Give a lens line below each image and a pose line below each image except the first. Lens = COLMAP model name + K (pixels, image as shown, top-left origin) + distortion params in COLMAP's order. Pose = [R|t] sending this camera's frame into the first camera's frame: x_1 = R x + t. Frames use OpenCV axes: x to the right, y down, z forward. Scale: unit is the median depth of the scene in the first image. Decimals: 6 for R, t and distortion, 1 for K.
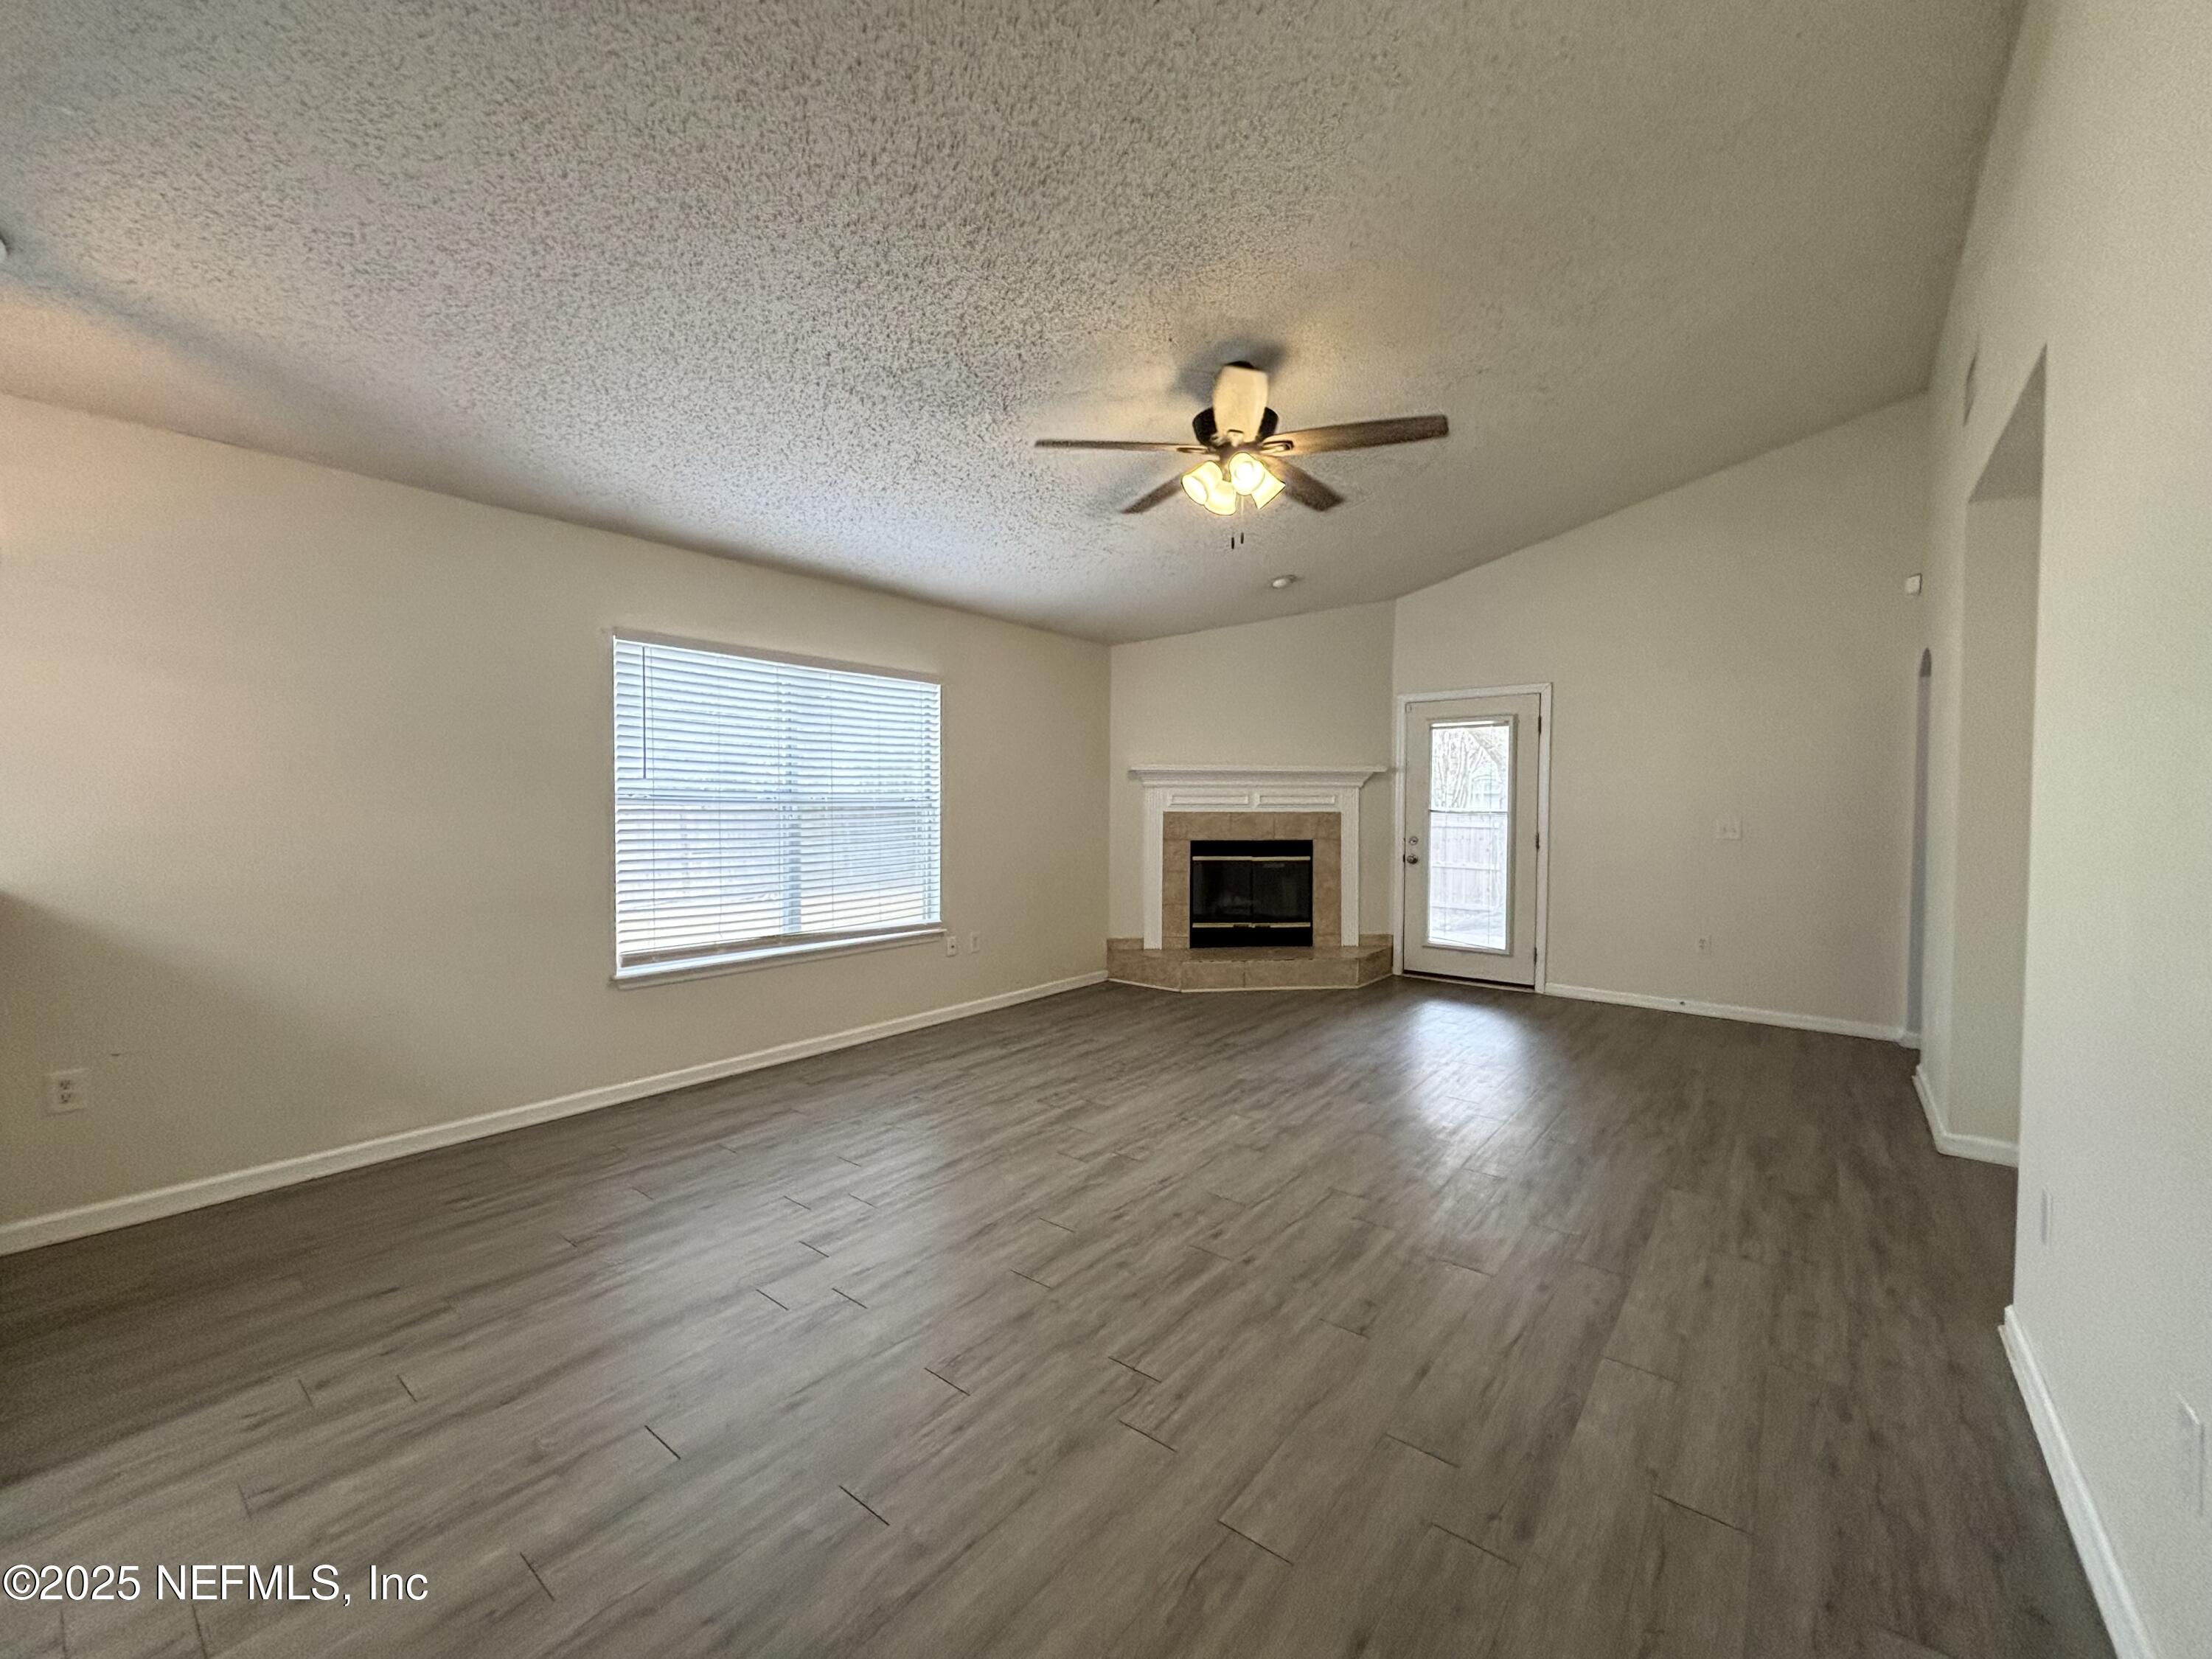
lens RADIAL K [[877.1, 0, 1106.0], [0, 877.1, 829.5], [0, 0, 1]] dist [0.002140, 0.000091]
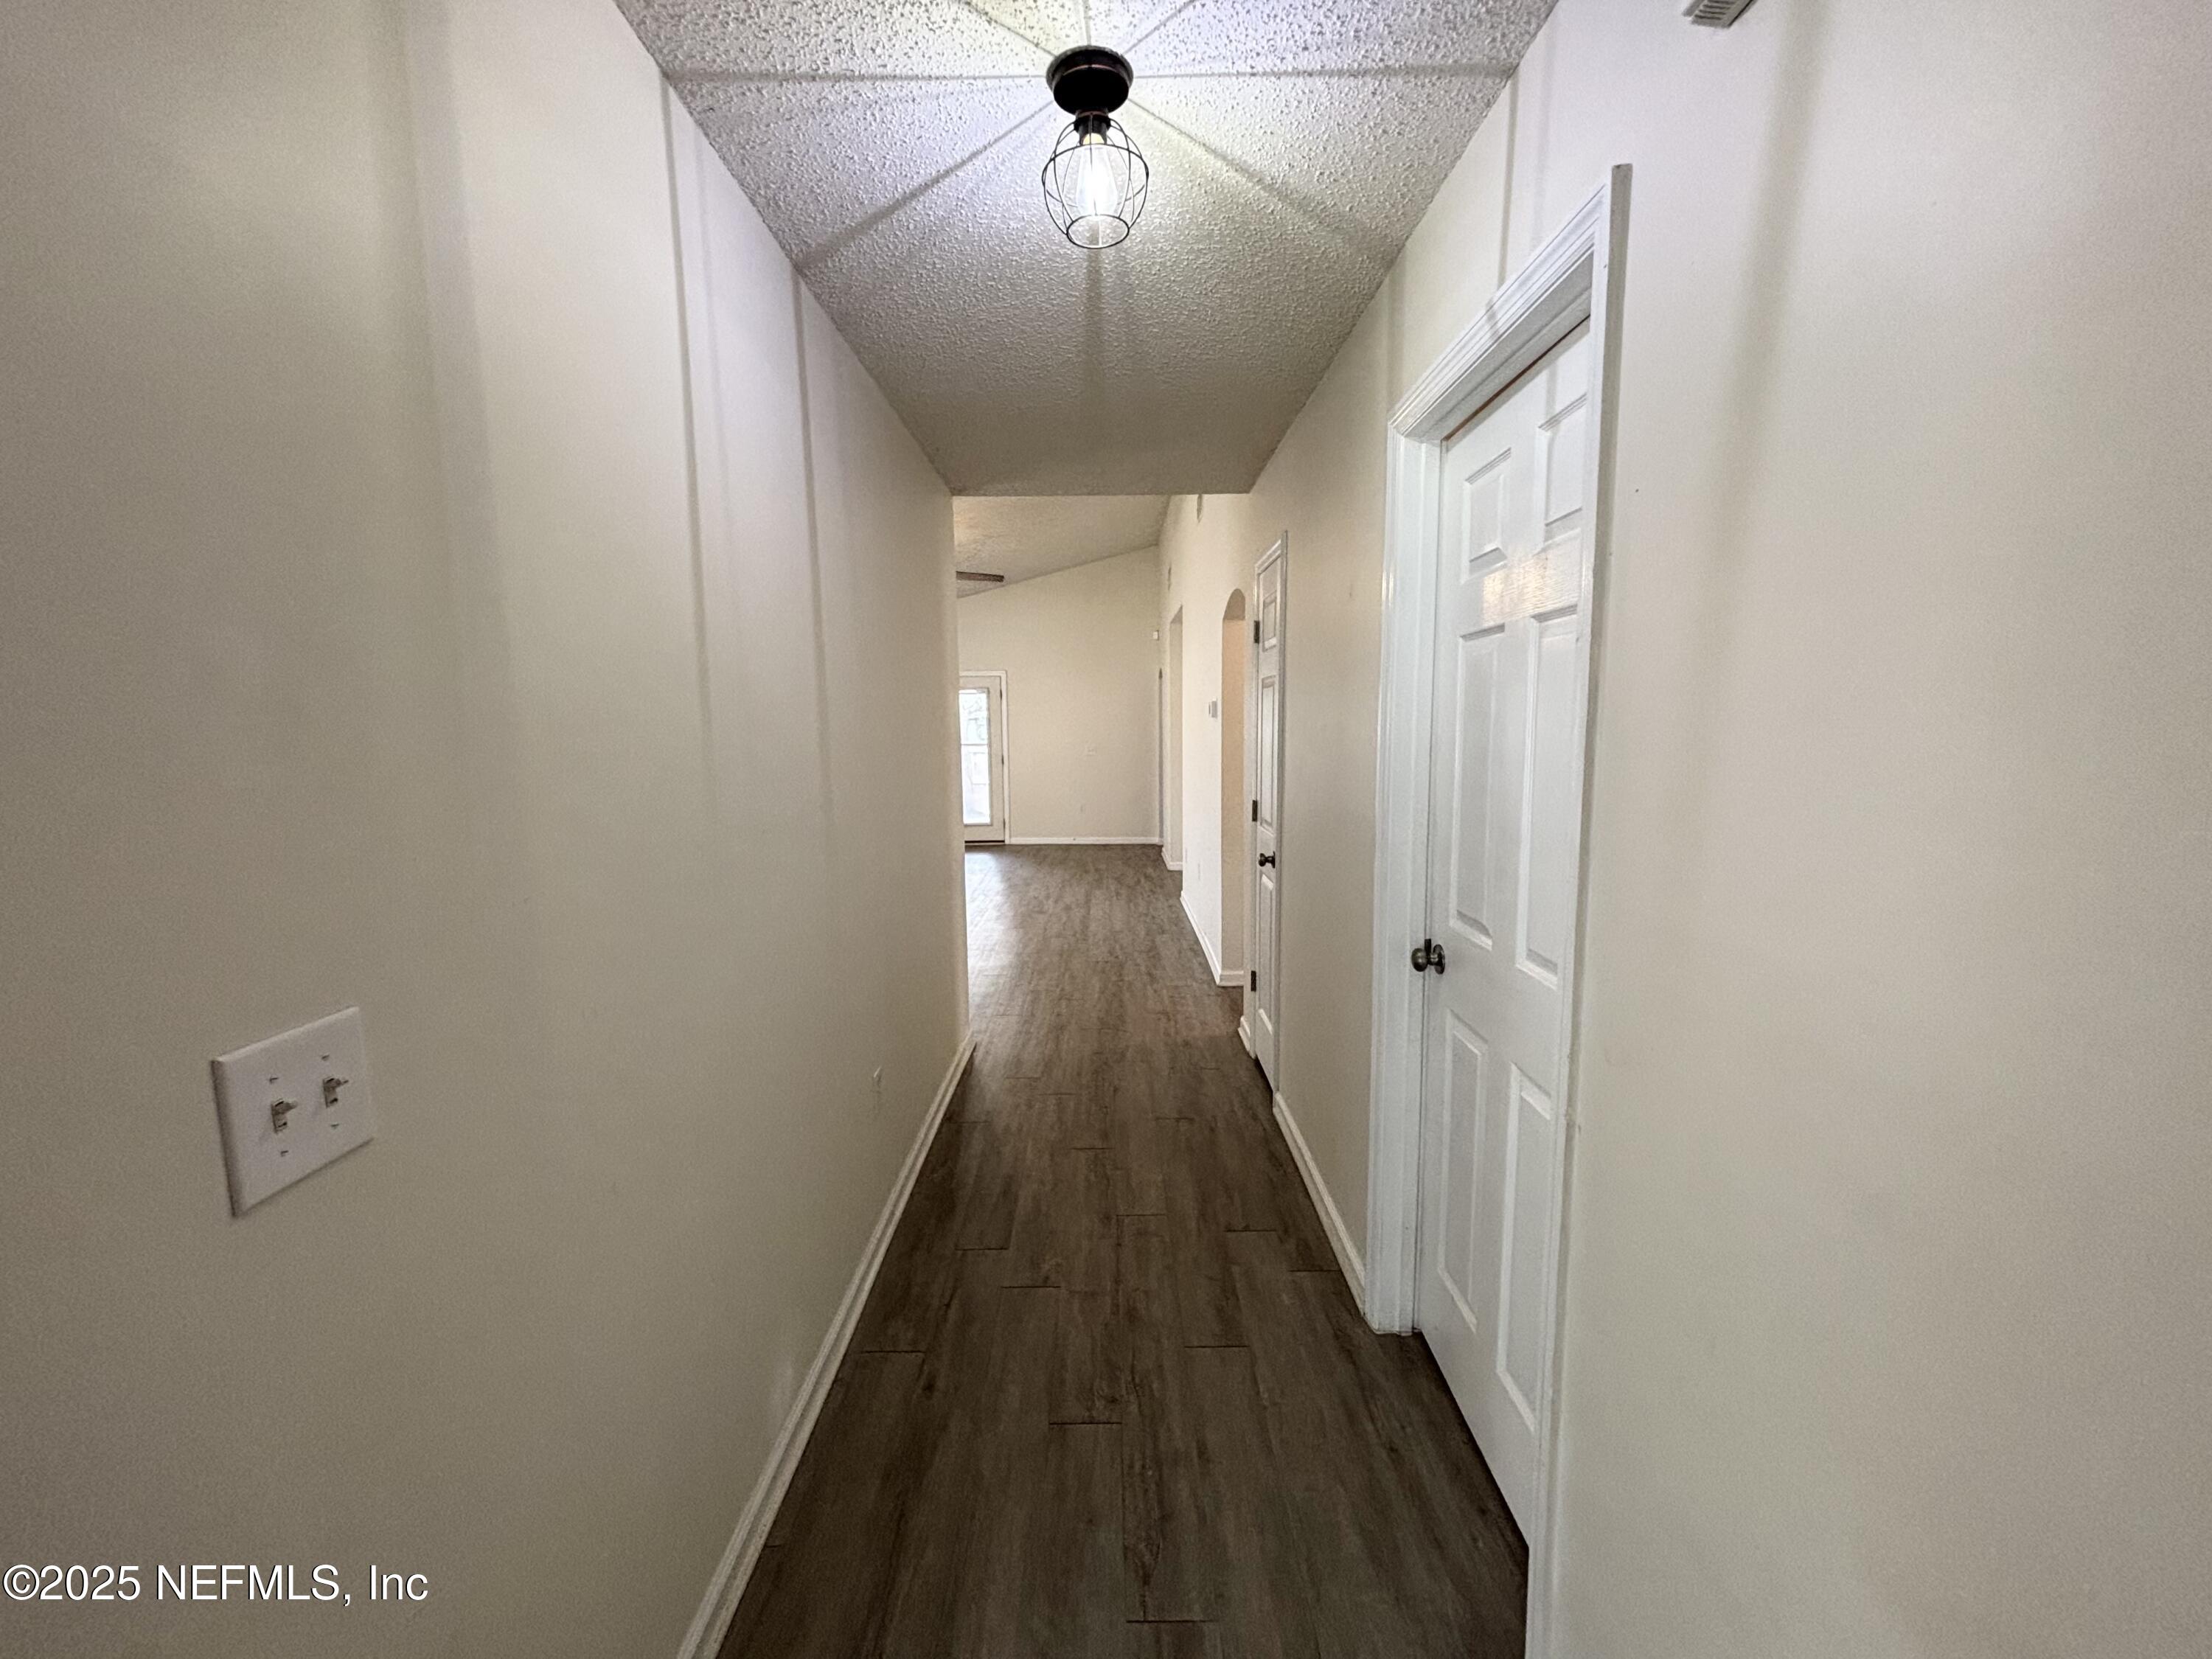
lens RADIAL K [[877.1, 0, 1106.0], [0, 877.1, 829.5], [0, 0, 1]] dist [0.002140, 0.000091]
pose [[0.776214, -0.084675, 0.624758, -0.727512], [0.031577, 0.994918, 0.095612, -0.014779], [-0.629679, -0.054488, 0.774942, -0.800968]]
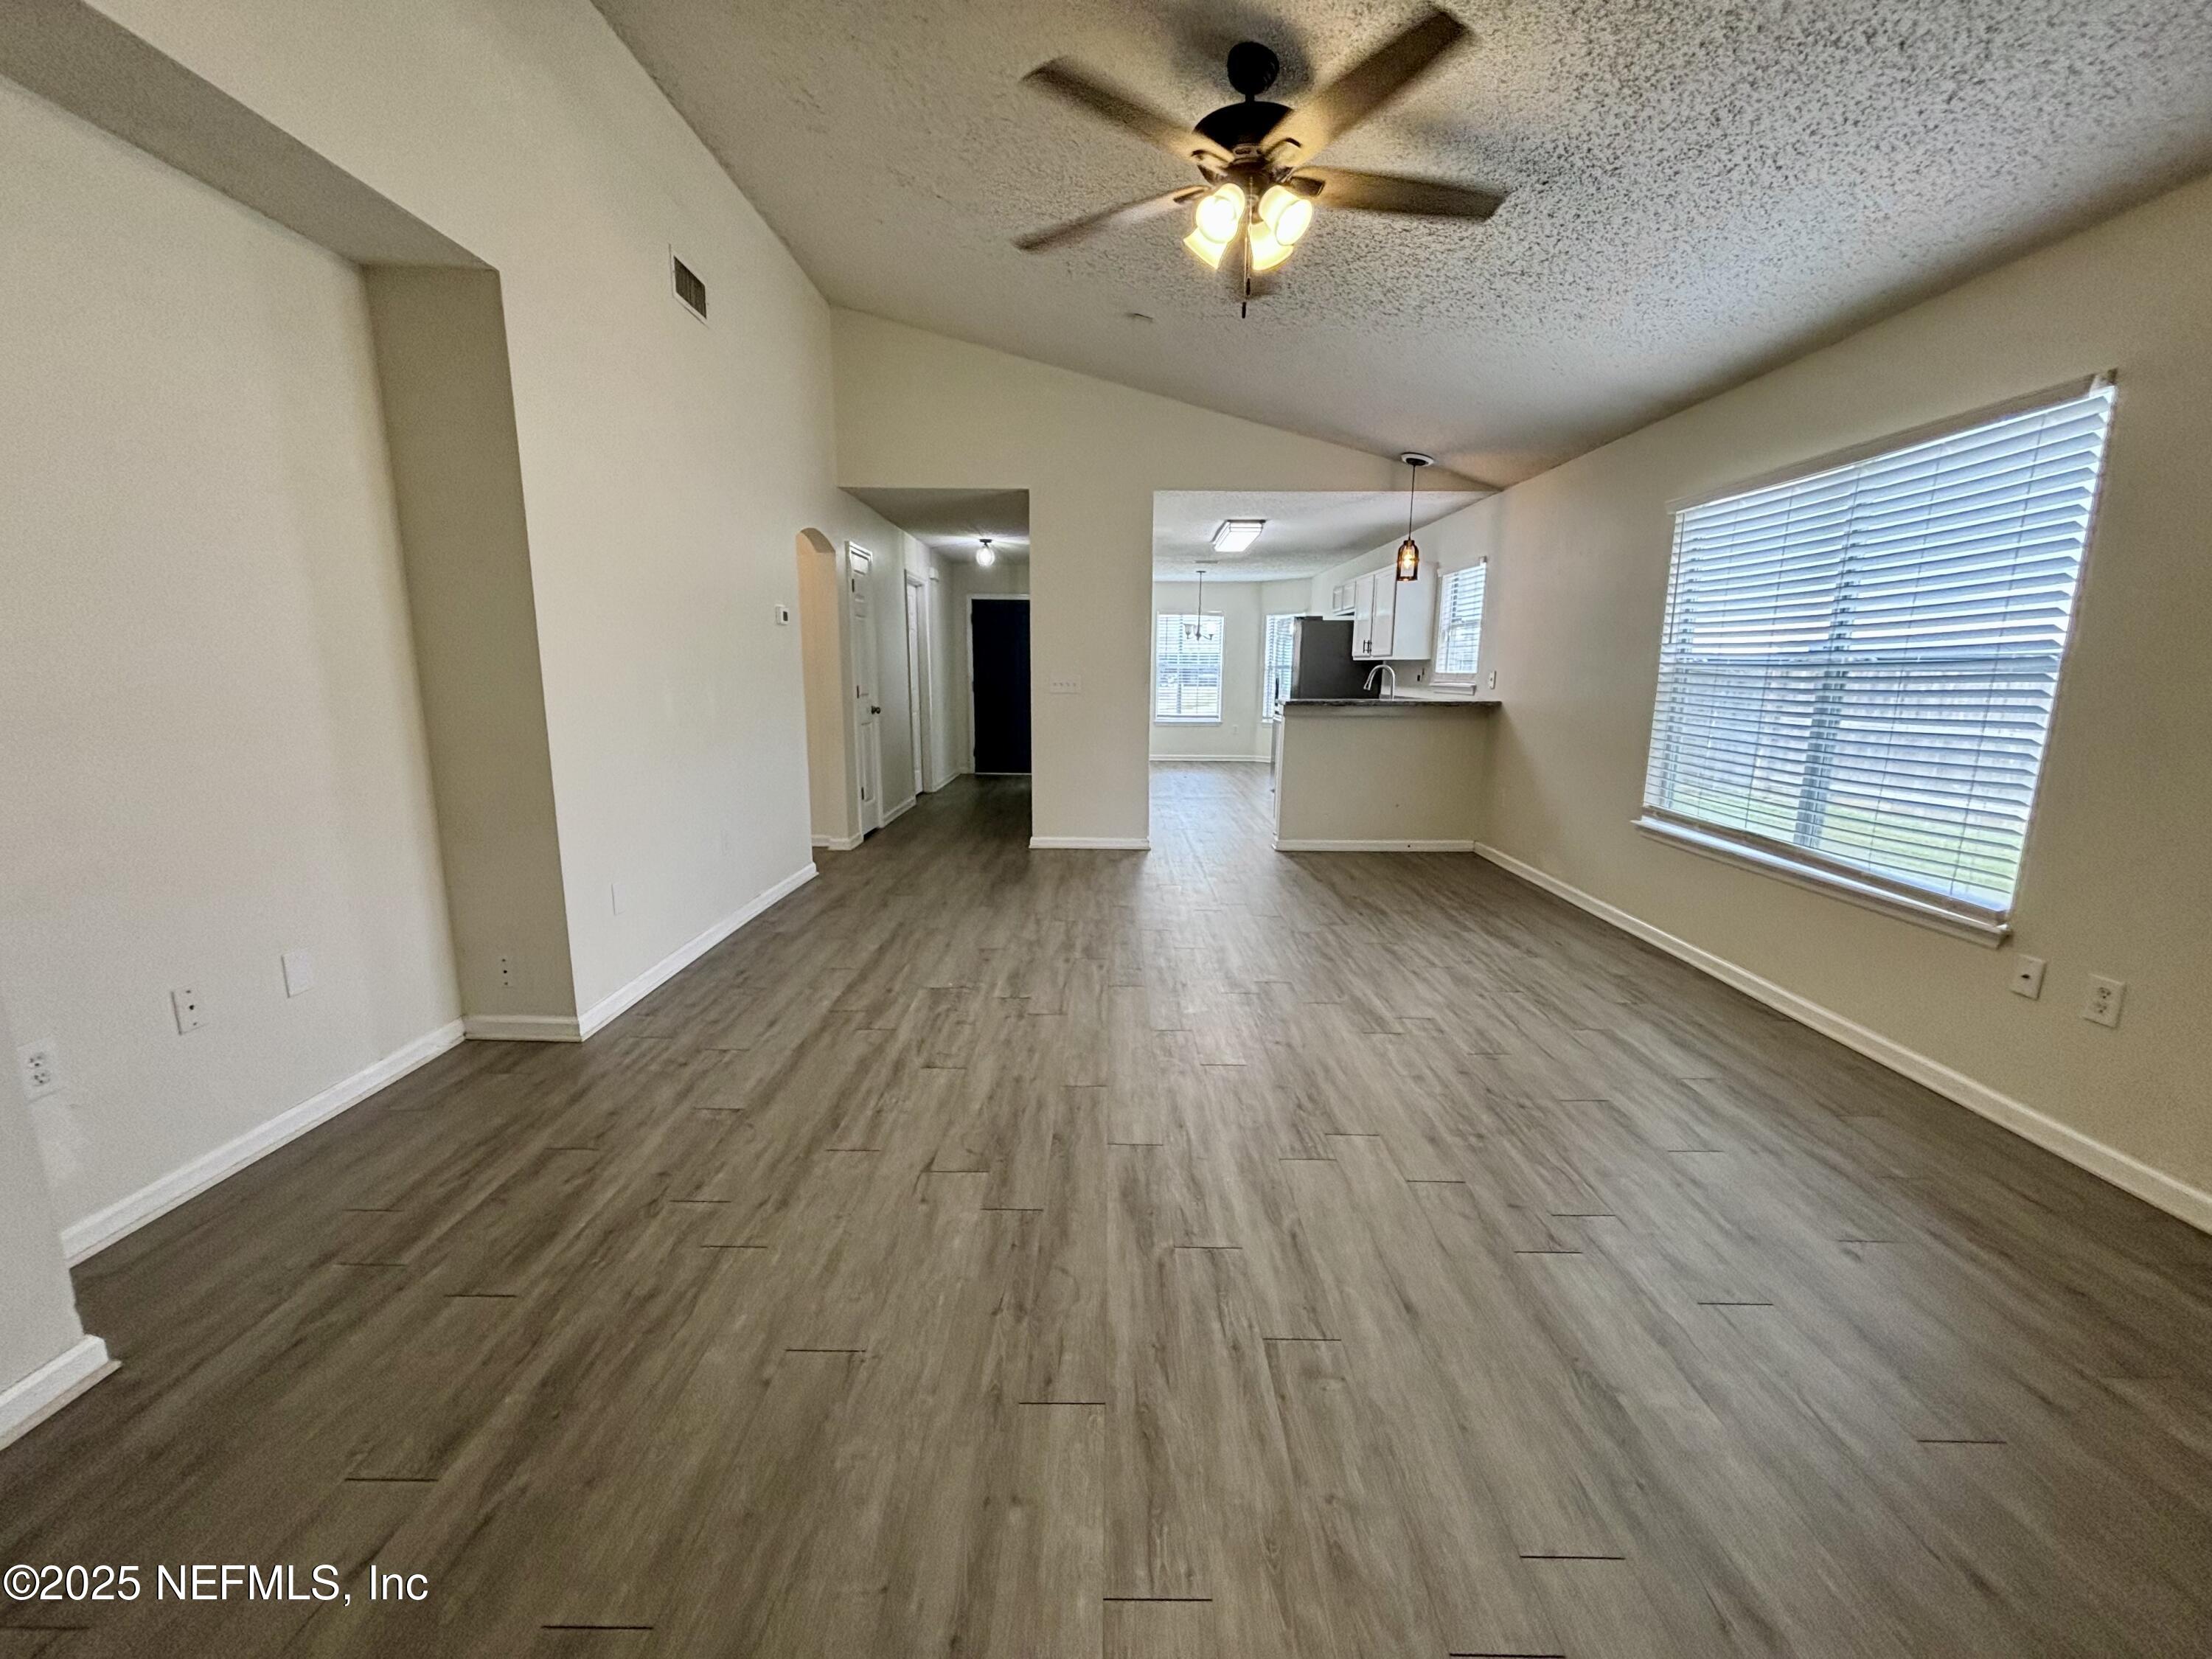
lens RADIAL K [[877.1, 0, 1106.0], [0, 877.1, 829.5], [0, 0, 1]] dist [0.002140, 0.000091]
pose [[-0.783680, 0.104351, -0.612337, 0.672261], [-0.030341, 0.978181, 0.205526, -0.034639], [0.620423, 0.179646, -0.763415, 1.424894]]
